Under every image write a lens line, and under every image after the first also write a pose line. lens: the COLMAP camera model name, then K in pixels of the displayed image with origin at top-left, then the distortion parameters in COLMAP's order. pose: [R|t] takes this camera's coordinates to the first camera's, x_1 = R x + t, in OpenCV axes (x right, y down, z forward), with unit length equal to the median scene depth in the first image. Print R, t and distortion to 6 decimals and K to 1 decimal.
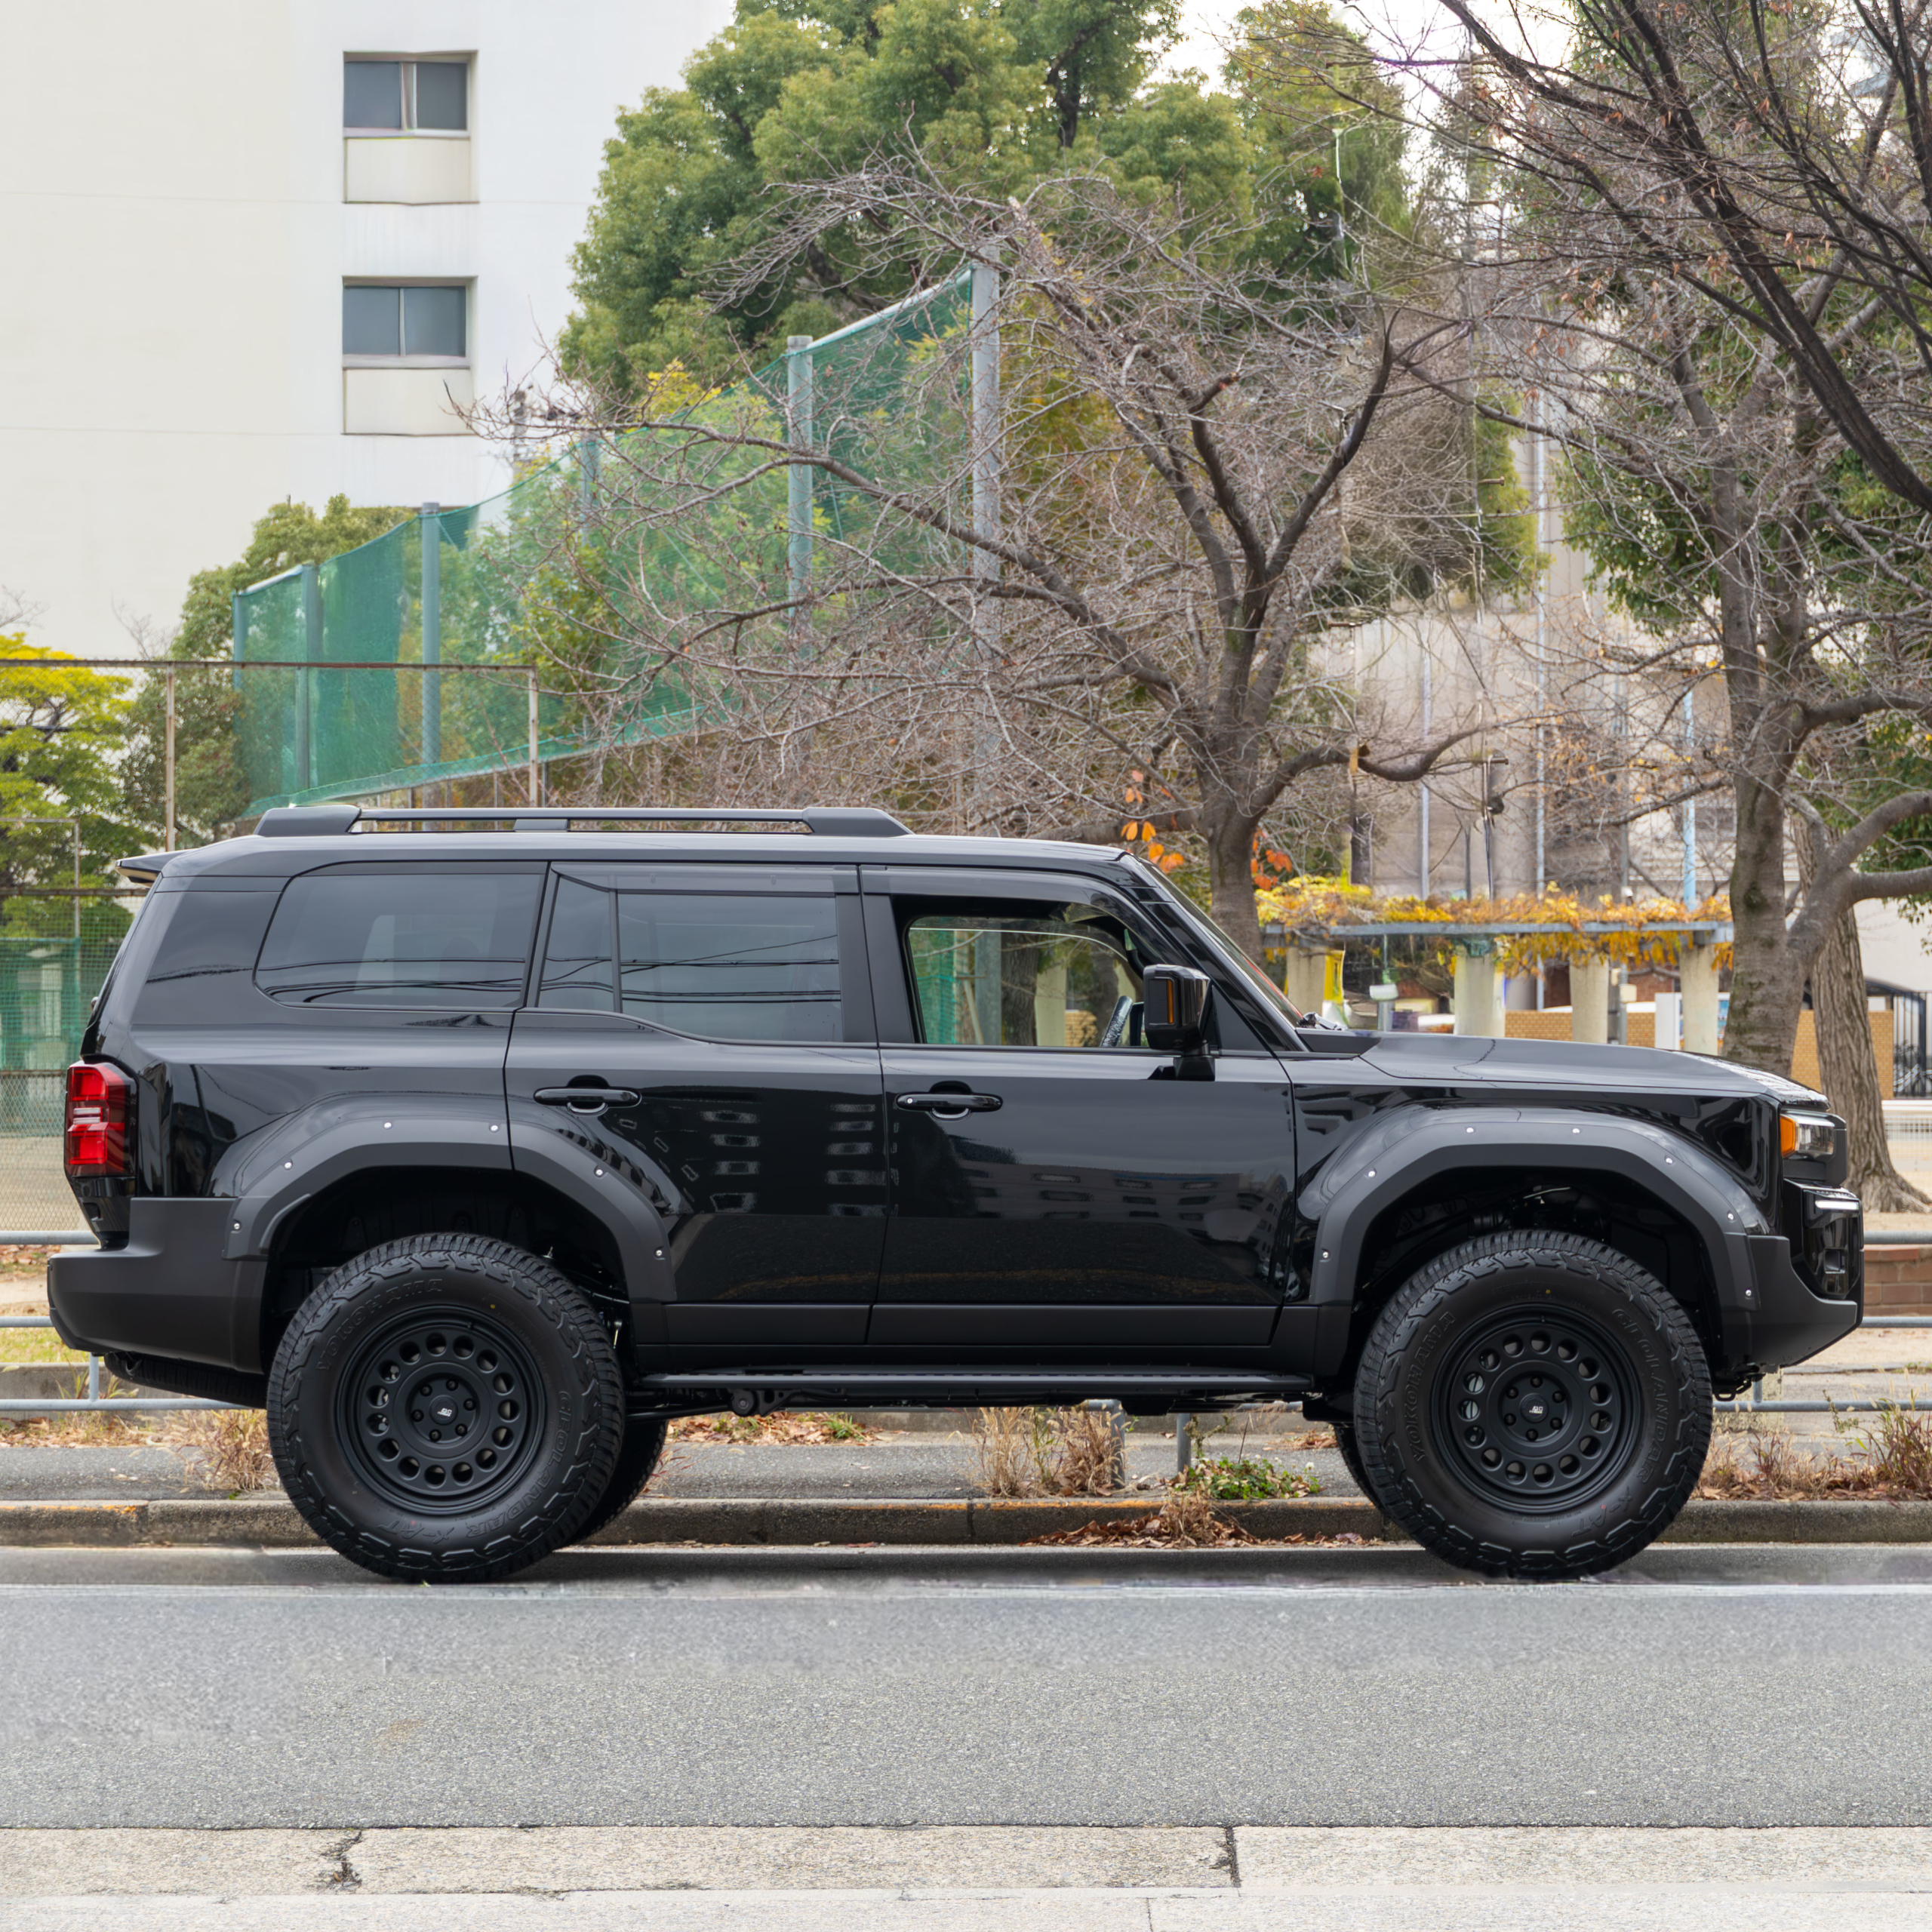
lens RADIAL K [[6221.9, 0, 960.5], [0, 6221.9, 977.7], [0, 0, 1]] dist [0.058332, 0.000000]
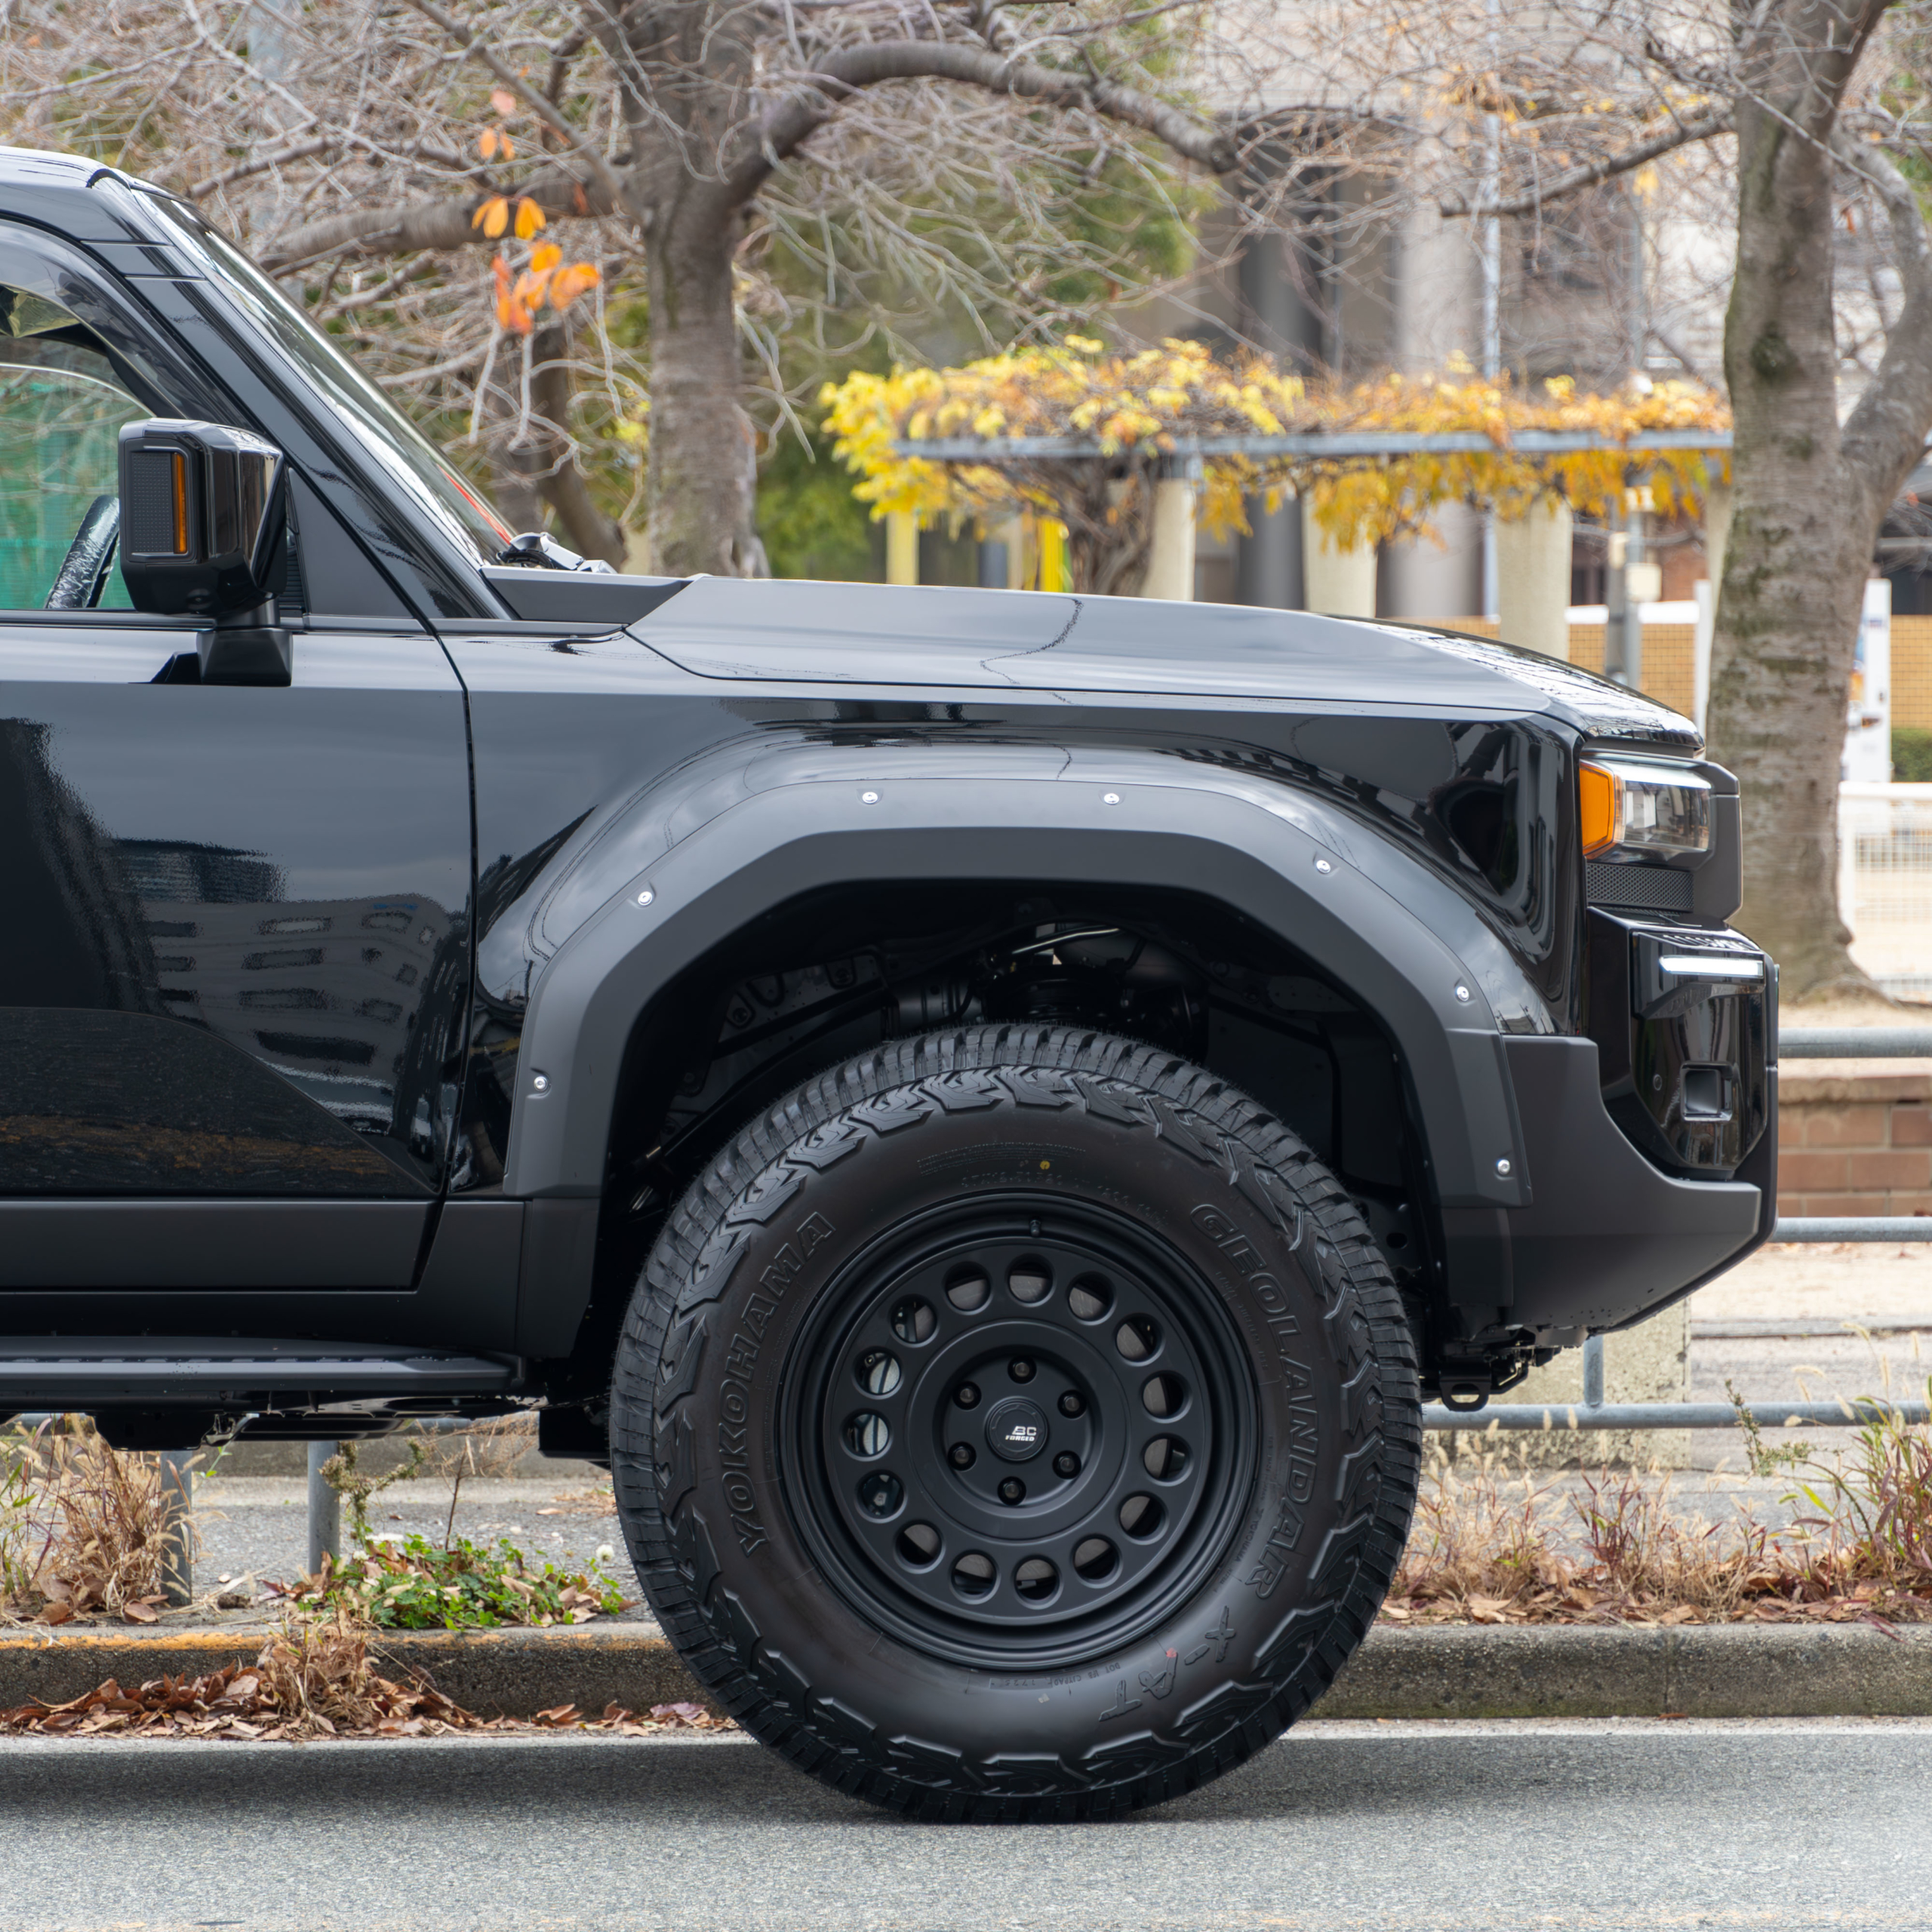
lens RADIAL K [[11968.6, 0, 970.3], [0, 11968.6, 961.6], [0, 0, 1]] dist [0.110144, 0.000000]
pose [[0.998866, -0.002654, 0.047544, 0.047231], [0.001068, 0.999442, 0.033371, 0.007719], [-0.047606, -0.033283, 0.998312, 0.153865]]
